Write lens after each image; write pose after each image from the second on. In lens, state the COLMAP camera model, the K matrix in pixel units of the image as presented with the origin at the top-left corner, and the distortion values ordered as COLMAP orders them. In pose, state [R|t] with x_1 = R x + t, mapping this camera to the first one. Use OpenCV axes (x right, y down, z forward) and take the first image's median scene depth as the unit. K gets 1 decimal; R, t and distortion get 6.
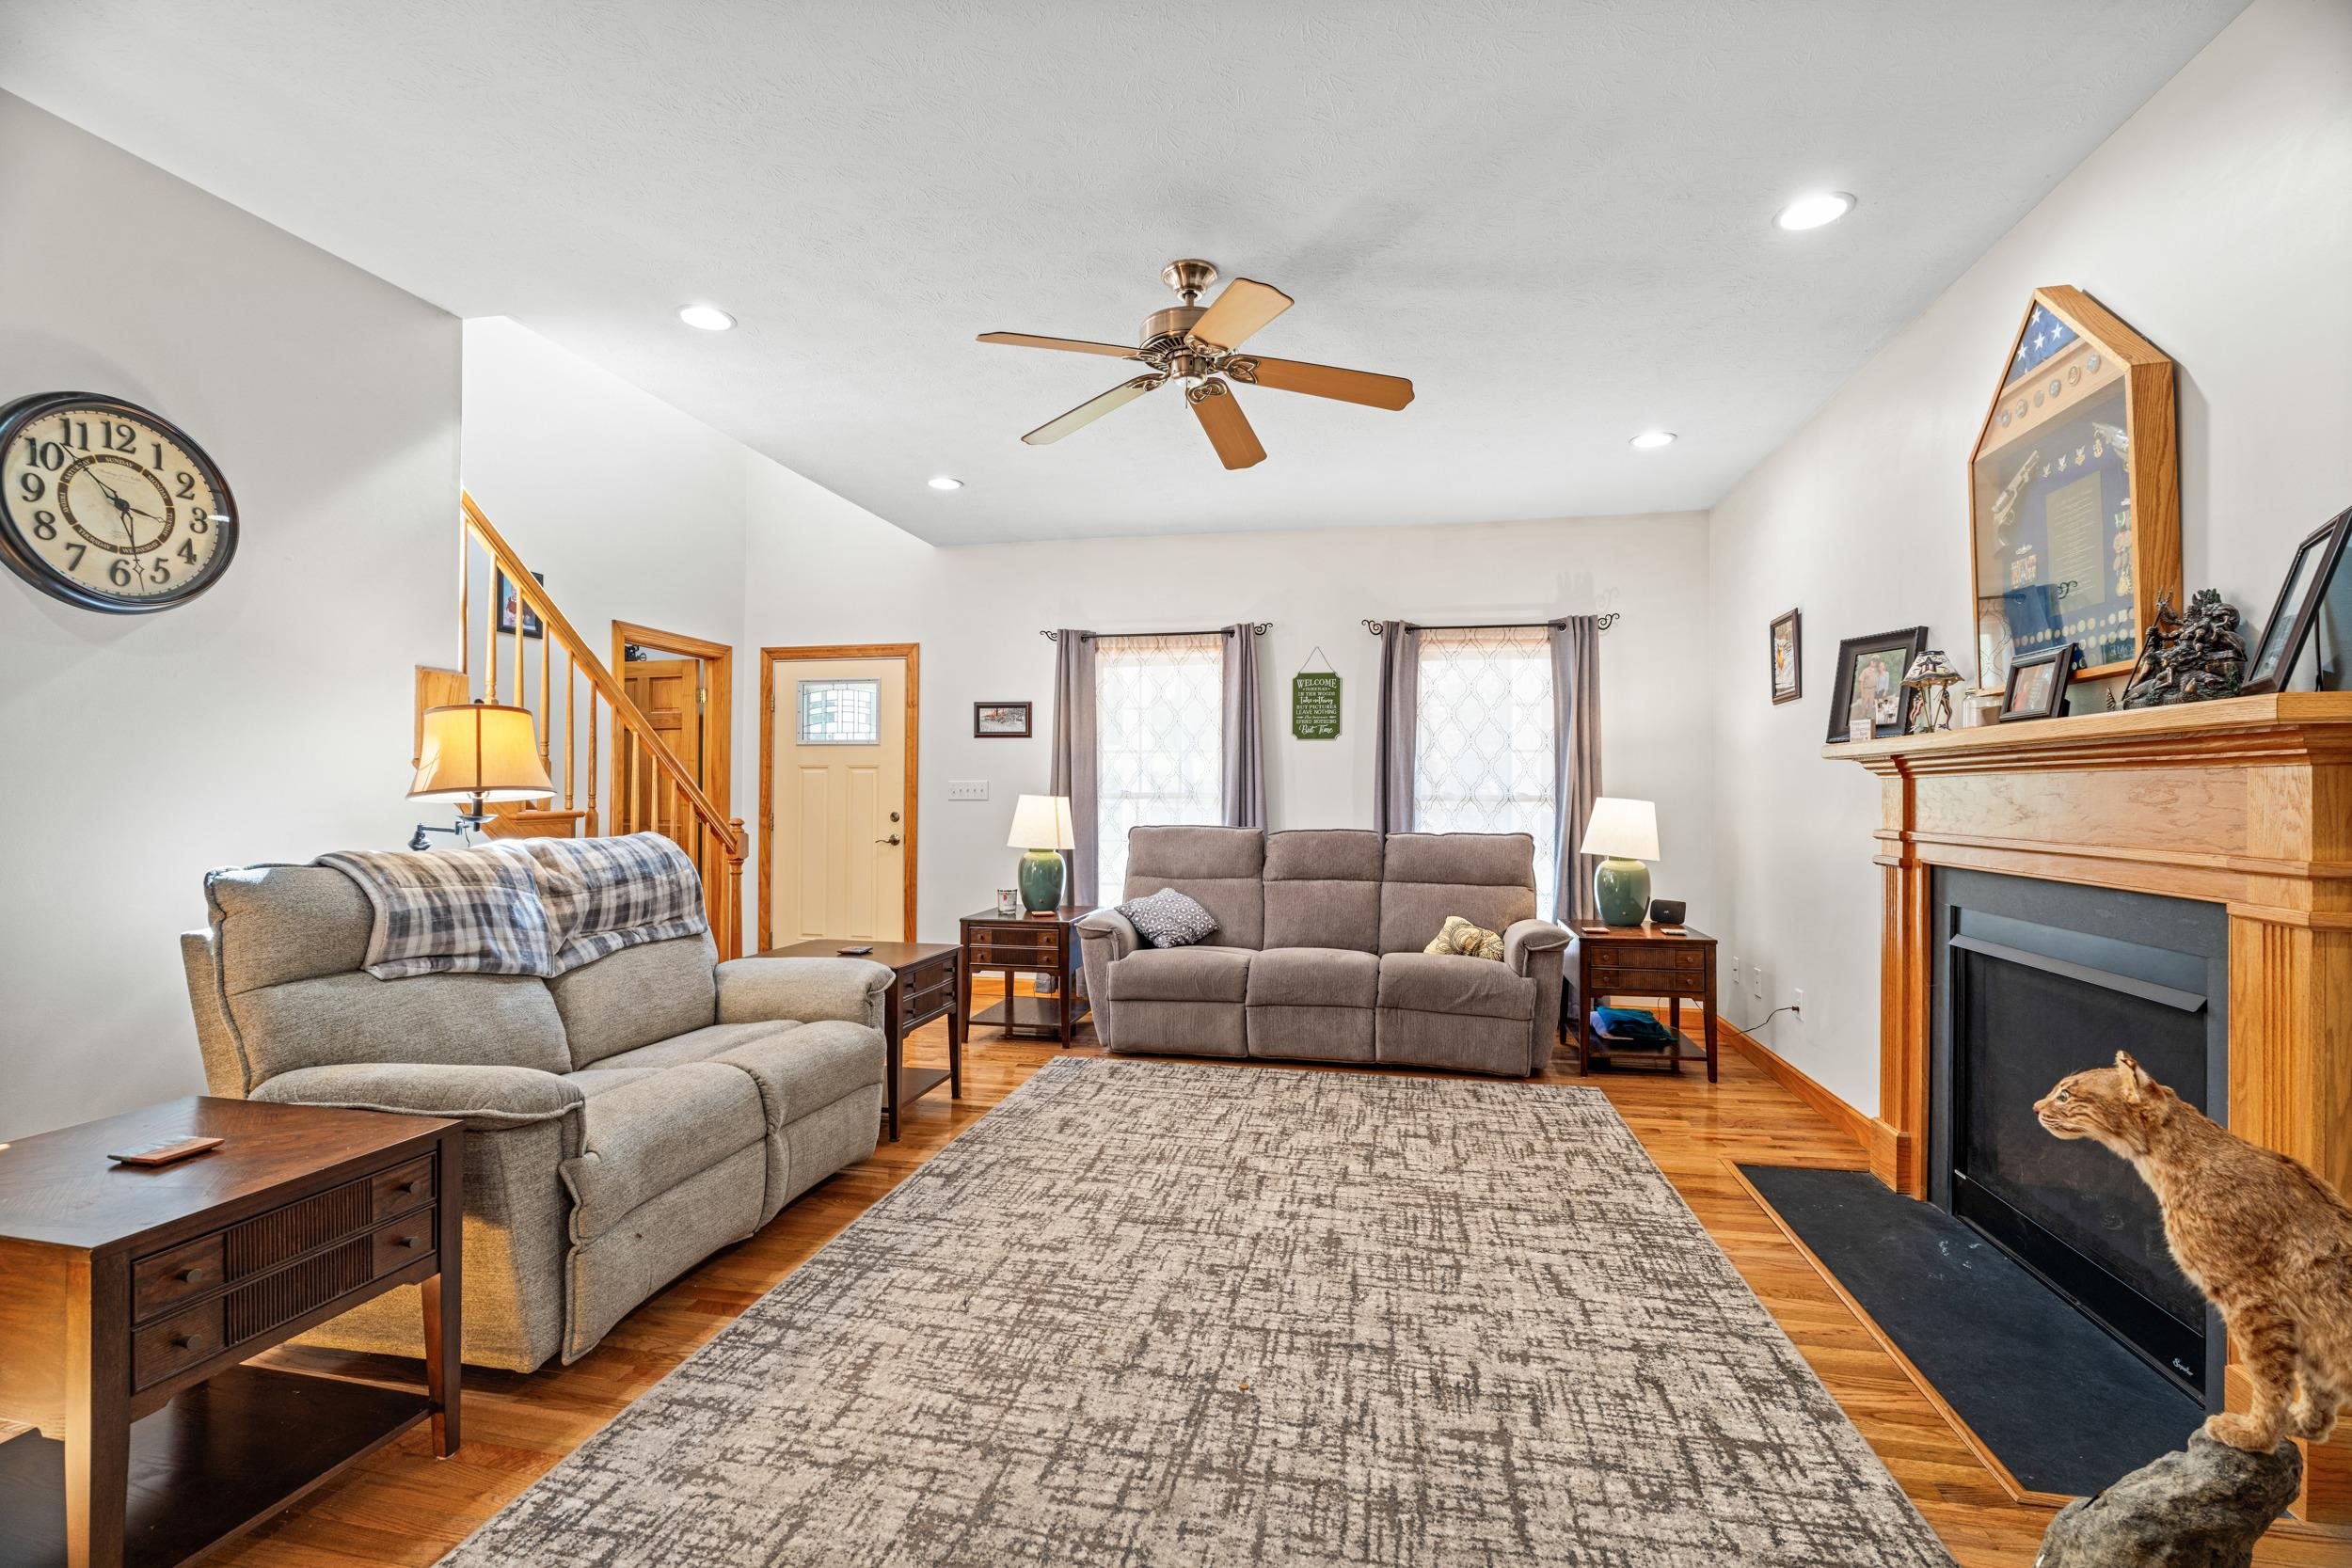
lens RADIAL K [[1035.5, 0, 1194.5], [0, 1035.5, 790.8], [0, 0, 1]] dist [-0.008866, 0.001967]
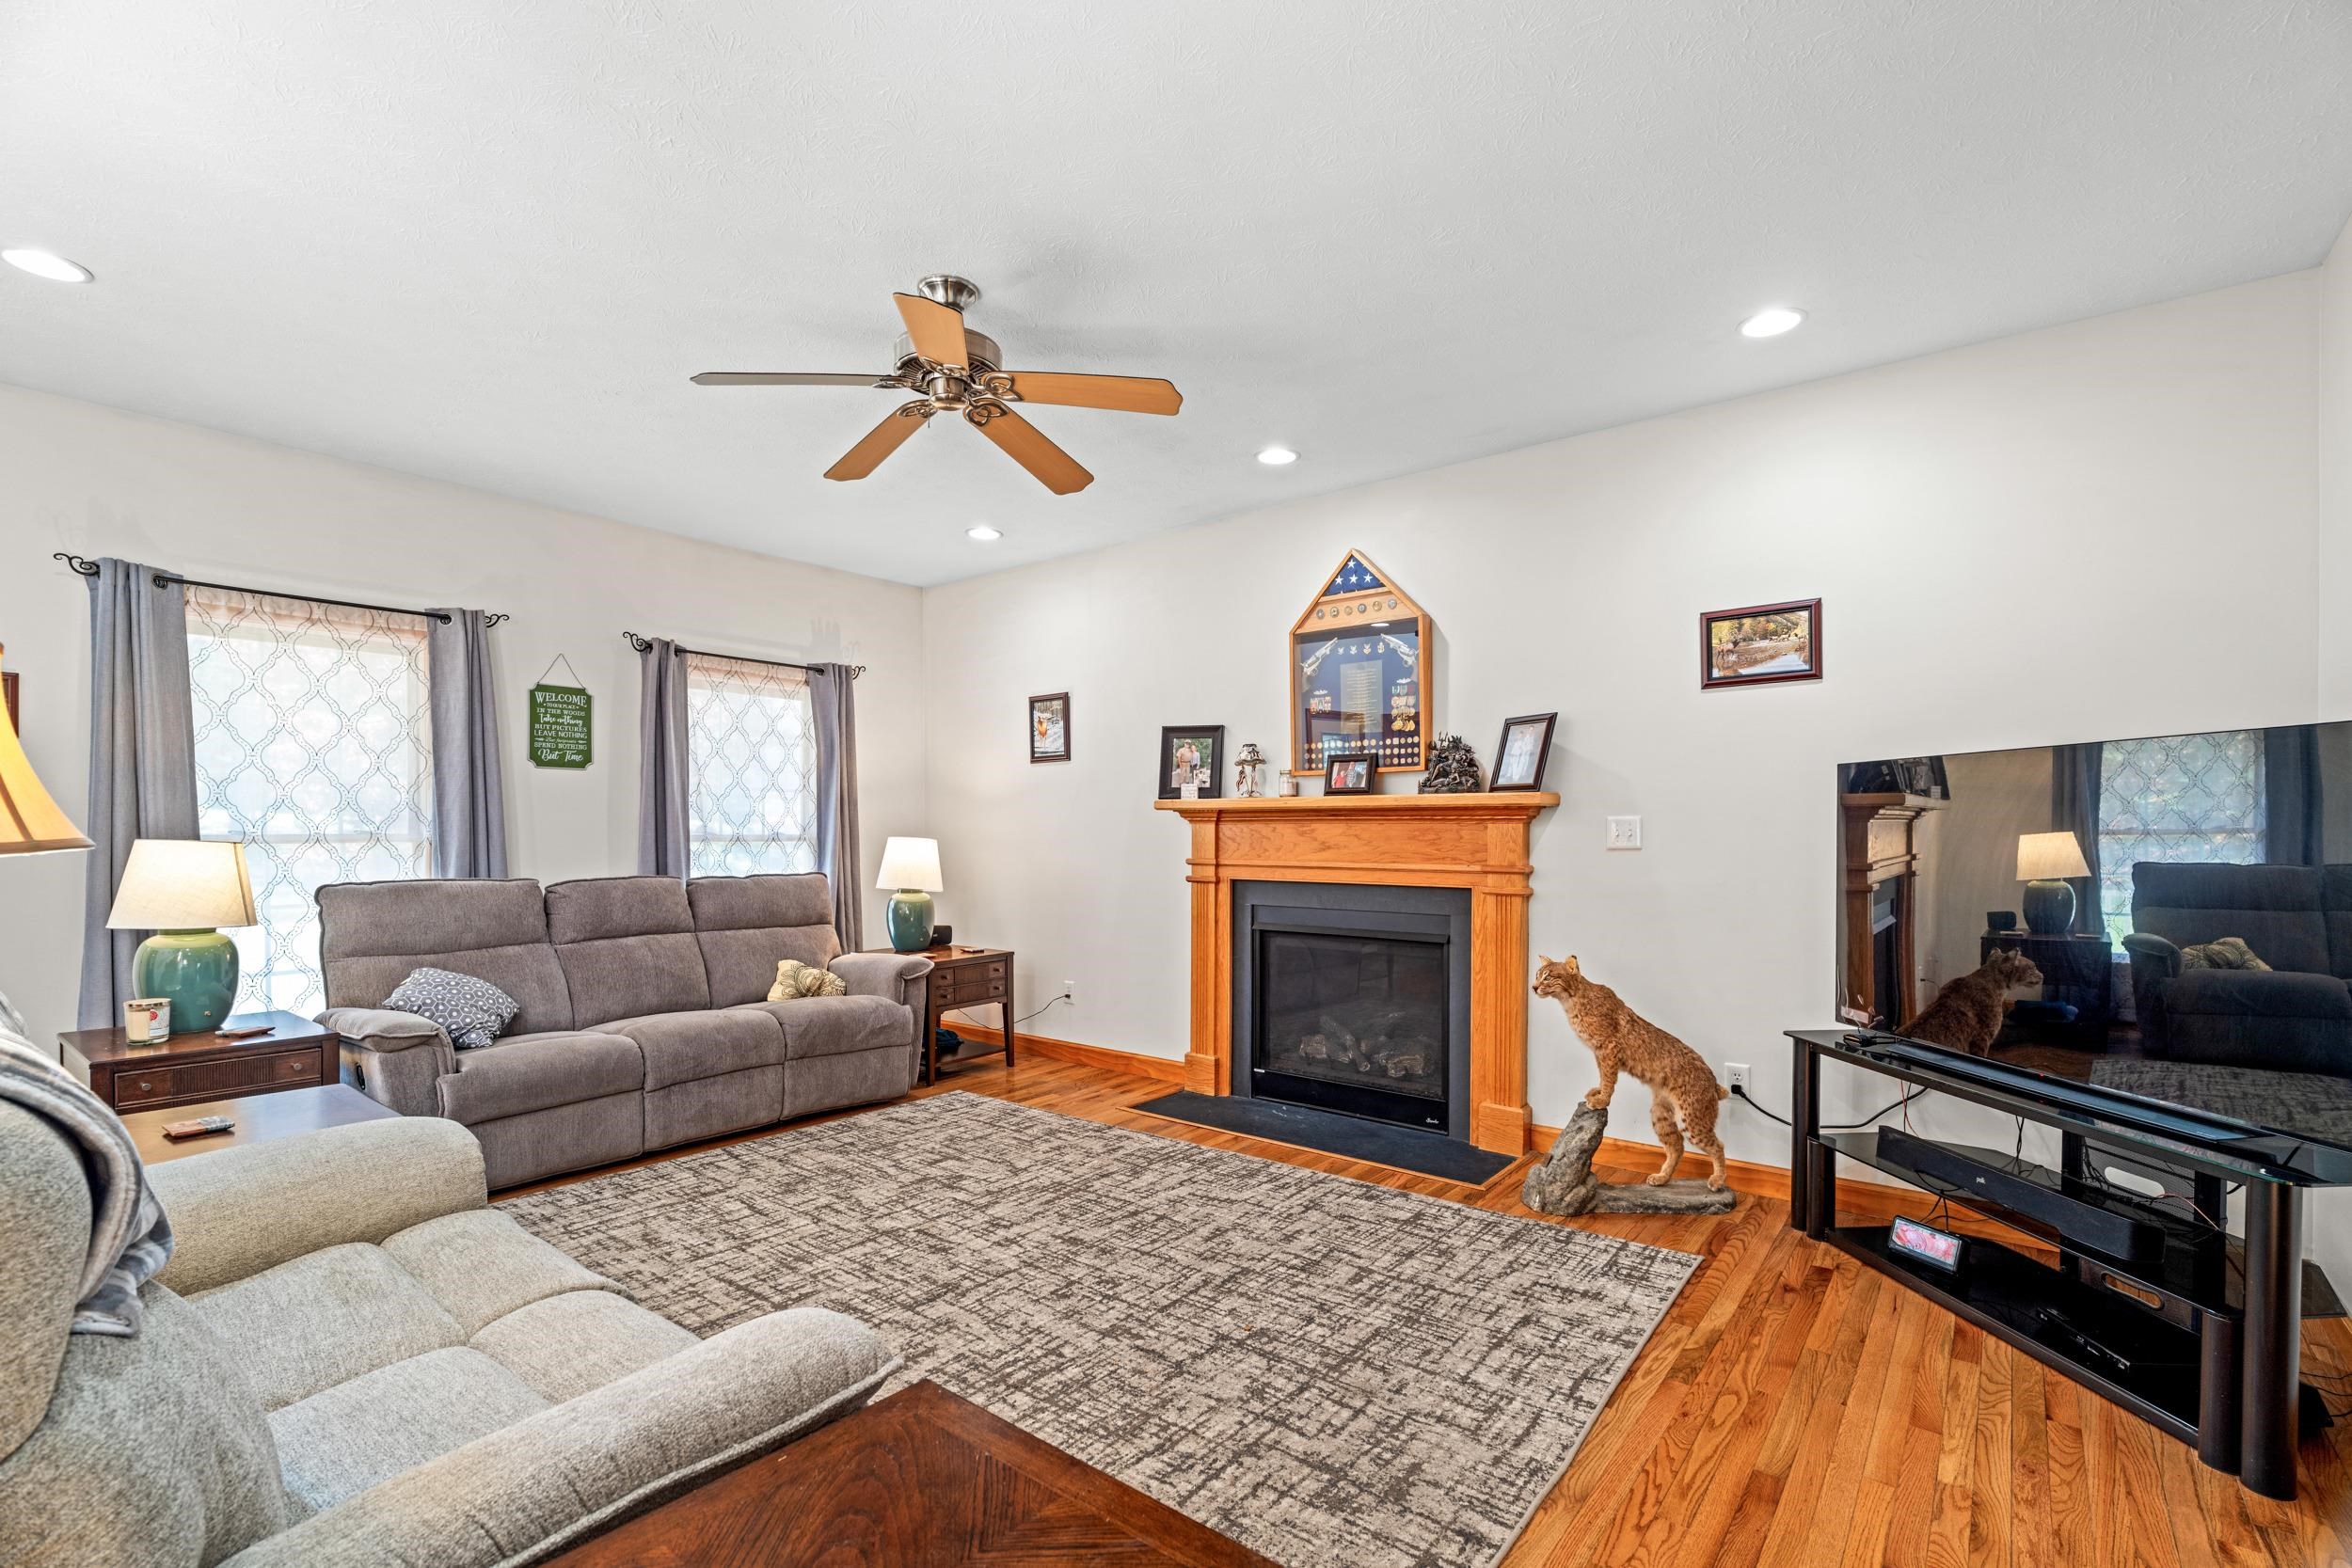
lens RADIAL K [[1035.5, 0, 1187.0], [0, 1035.5, 866.3], [0, 0, 1]] dist [-0.008866, 0.001967]
pose [[0.453317, -0.035219, 0.890653, -0.658098], [-0.003413, 0.999143, 0.041246, -0.013004], [-0.891343, -0.021738, 0.452808, 0.324541]]
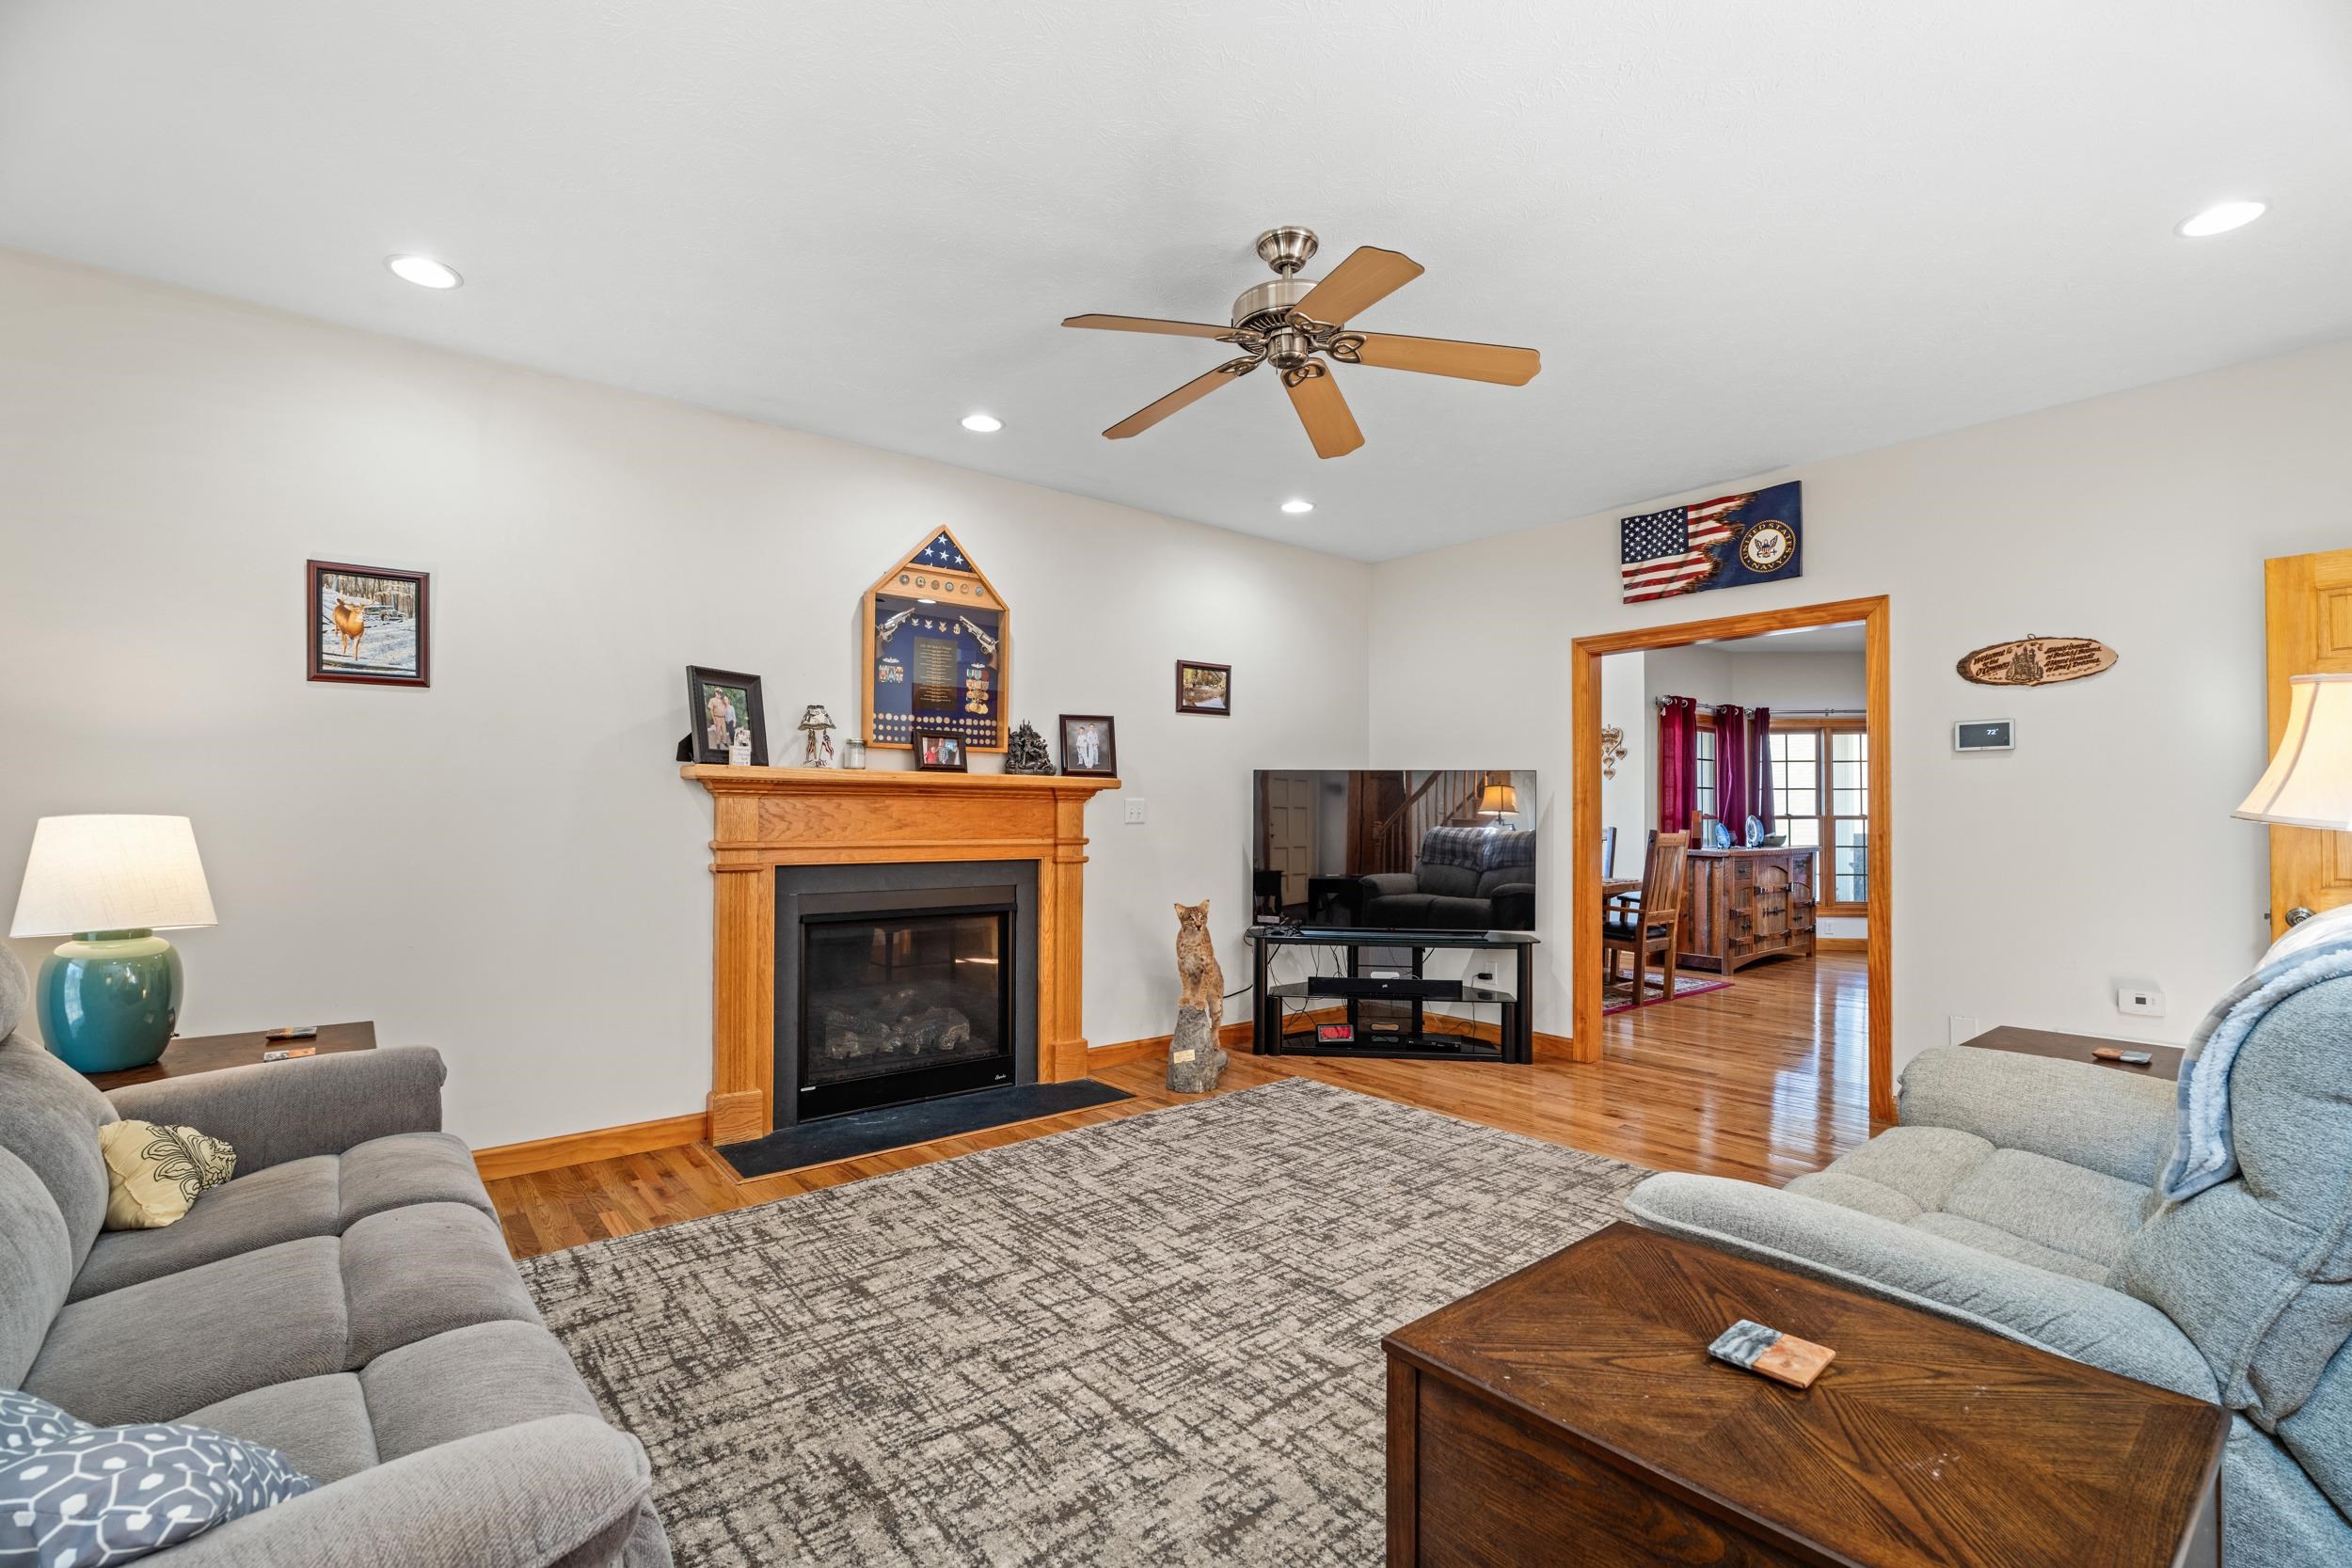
lens RADIAL K [[1035.5, 0, 1166.7], [0, 1035.5, 807.1], [0, 0, 1]] dist [-0.008866, 0.001967]
pose [[-0.769782, -0.002674, 0.638301, -0.441749], [-0.010424, 0.999911, -0.008383, 0.002862], [-0.638222, -0.013106, -0.769741, 1.543264]]
